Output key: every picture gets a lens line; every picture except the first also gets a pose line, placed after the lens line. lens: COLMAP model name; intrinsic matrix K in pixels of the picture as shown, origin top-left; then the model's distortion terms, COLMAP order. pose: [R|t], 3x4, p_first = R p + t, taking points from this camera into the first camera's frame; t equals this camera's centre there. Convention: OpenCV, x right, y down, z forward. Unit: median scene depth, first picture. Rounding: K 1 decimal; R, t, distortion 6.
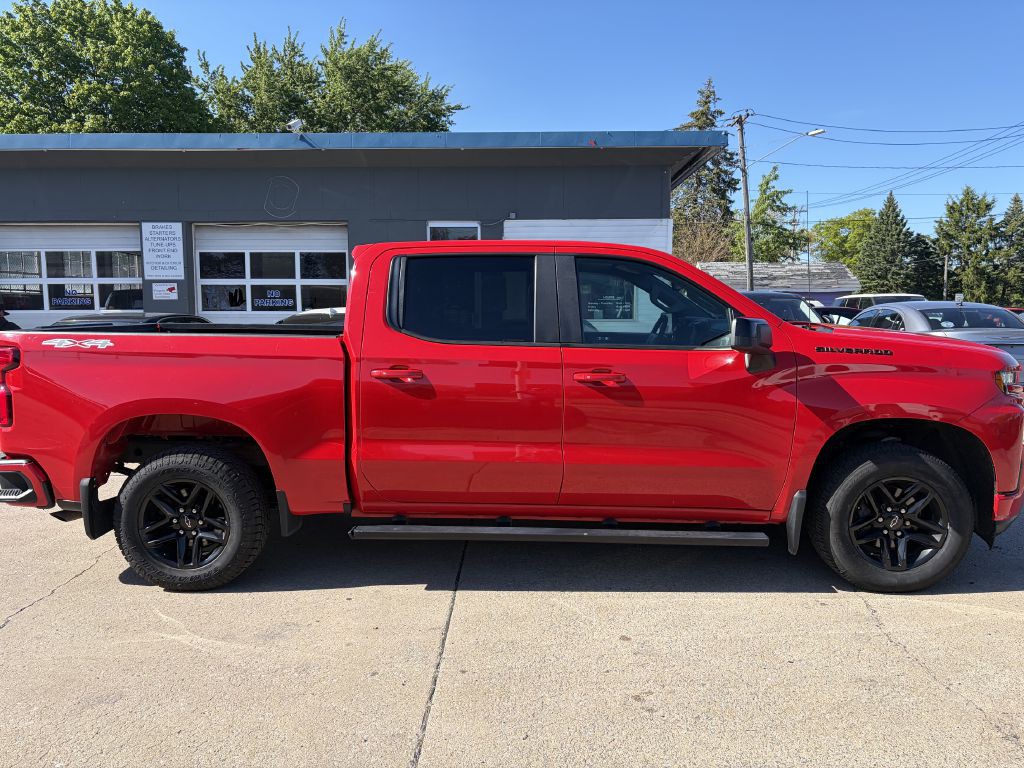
lens RADIAL K [[772.0, 0, 512.0], [0, 772.0, 384.0], [0, 0, 1]] dist [0.047842, -0.052782]
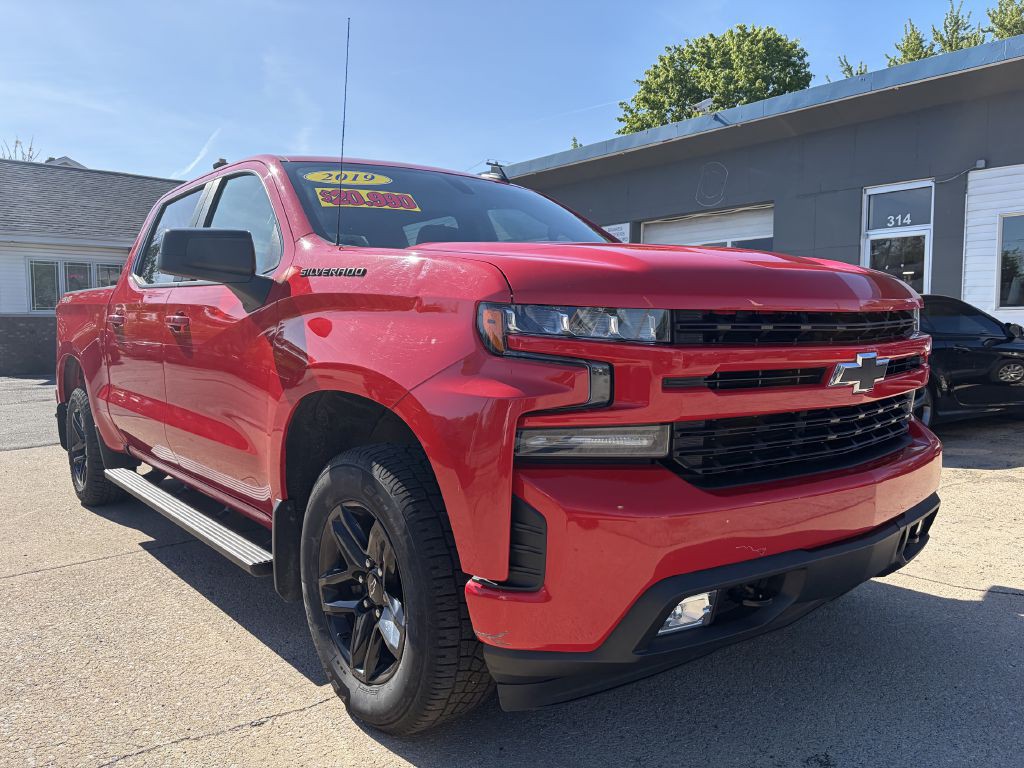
lens RADIAL K [[772.0, 0, 512.0], [0, 772.0, 384.0], [0, 0, 1]] dist [0.047842, -0.052782]
pose [[0.668832, 0.050712, -0.741682, 0.107319], [-0.062963, 0.997950, 0.011455, 0.003077], [0.740743, 0.039037, 0.670654, 0.079977]]
